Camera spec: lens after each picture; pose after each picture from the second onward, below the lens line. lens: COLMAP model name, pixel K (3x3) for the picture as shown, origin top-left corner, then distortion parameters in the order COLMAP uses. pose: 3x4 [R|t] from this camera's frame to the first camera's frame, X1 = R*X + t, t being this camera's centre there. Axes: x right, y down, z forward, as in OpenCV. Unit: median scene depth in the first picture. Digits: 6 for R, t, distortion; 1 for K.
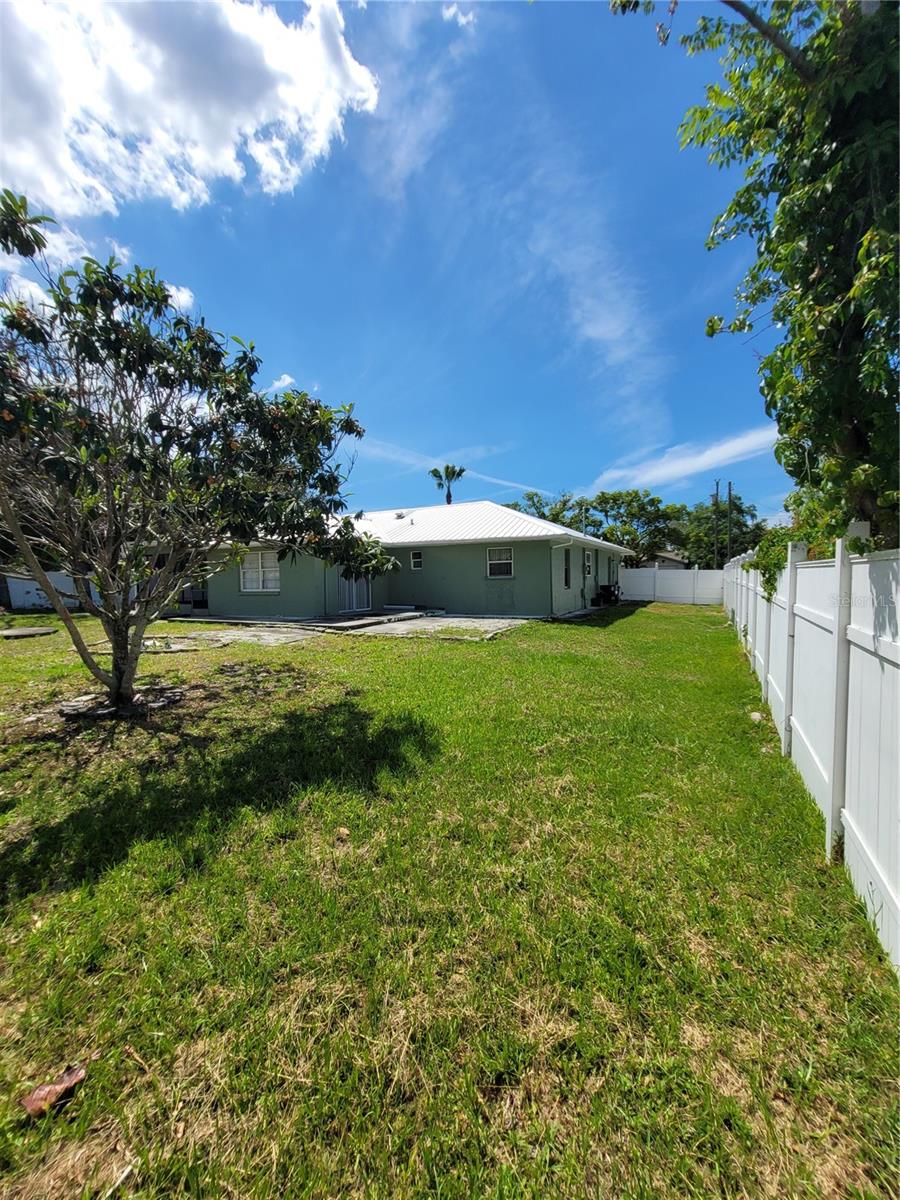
lens RADIAL K [[490.2, 0, 460.6], [0, 490.2, 600.9], [0, 0, 1]] dist [-0.003348, 0.001150]
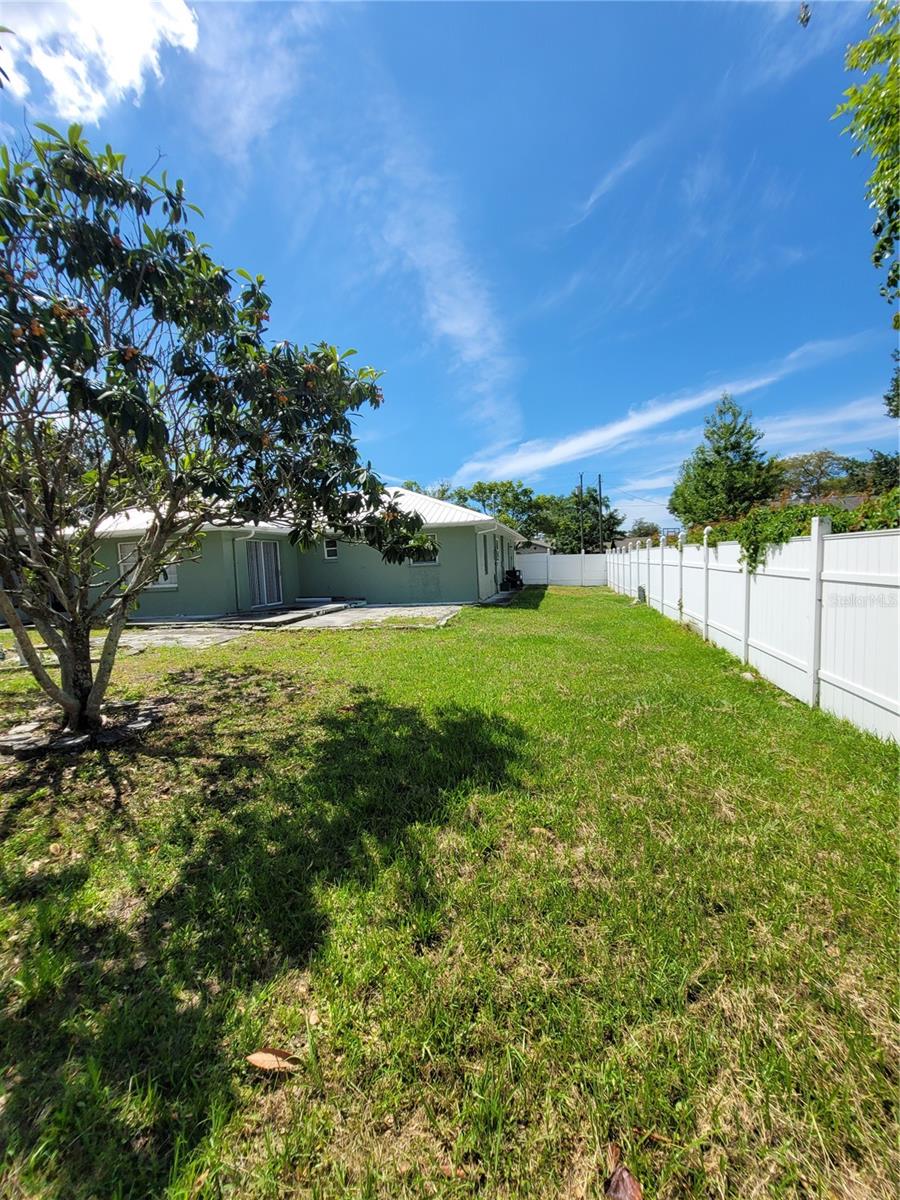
lens RADIAL K [[491.1, 0, 445.0], [0, 491.1, 582.5], [0, 0, 1]] dist [-0.011356, 0.007612]
pose [[0.964160, -0.034897, 0.263018, -0.378775], [0.040027, 0.999098, -0.014167, 0.010356], [-0.262286, 0.024187, 0.964687, 0.100834]]
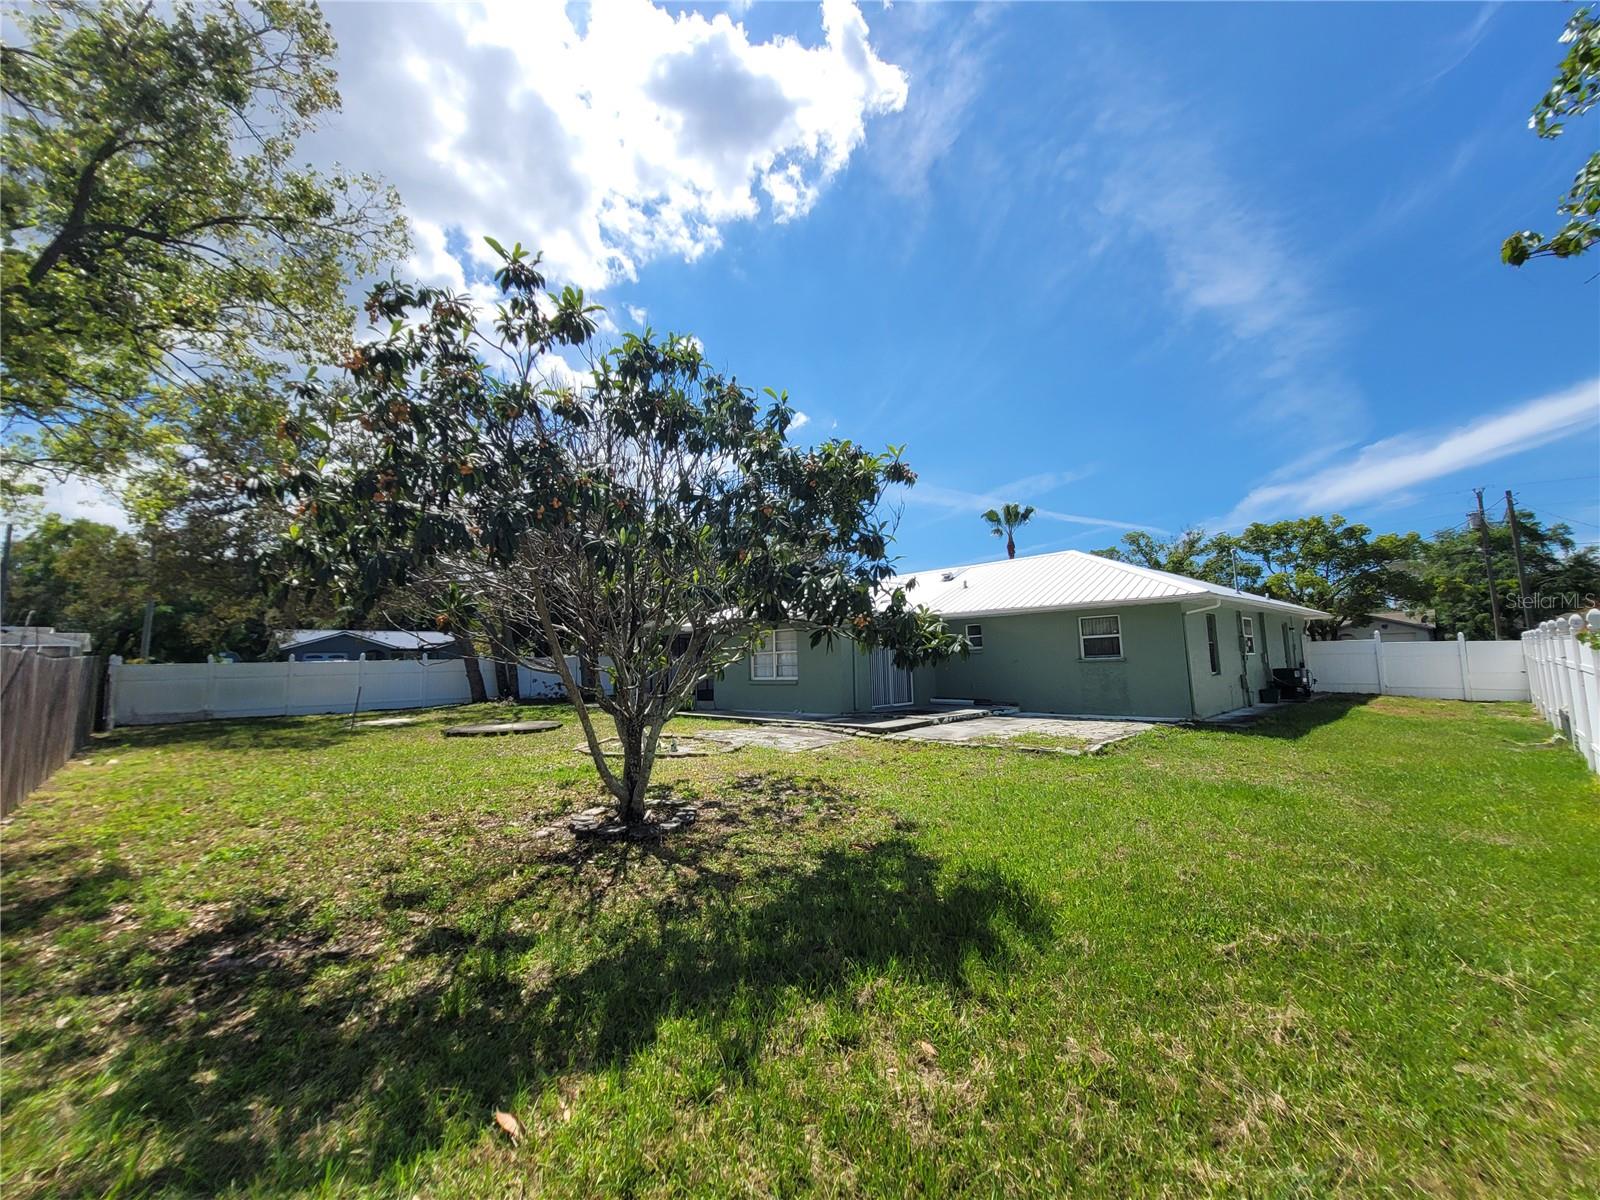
lens RADIAL K [[653.6, 0, 801.5], [0, 653.6, 584.6], [0, 0, 1]] dist [-0.003348, 0.001150]
pose [[0.945567, -0.047774, -0.321900, -0.047903], [-0.003468, 0.987630, -0.156763, -0.016375], [0.325408, 0.149347, 0.933705, -0.004513]]
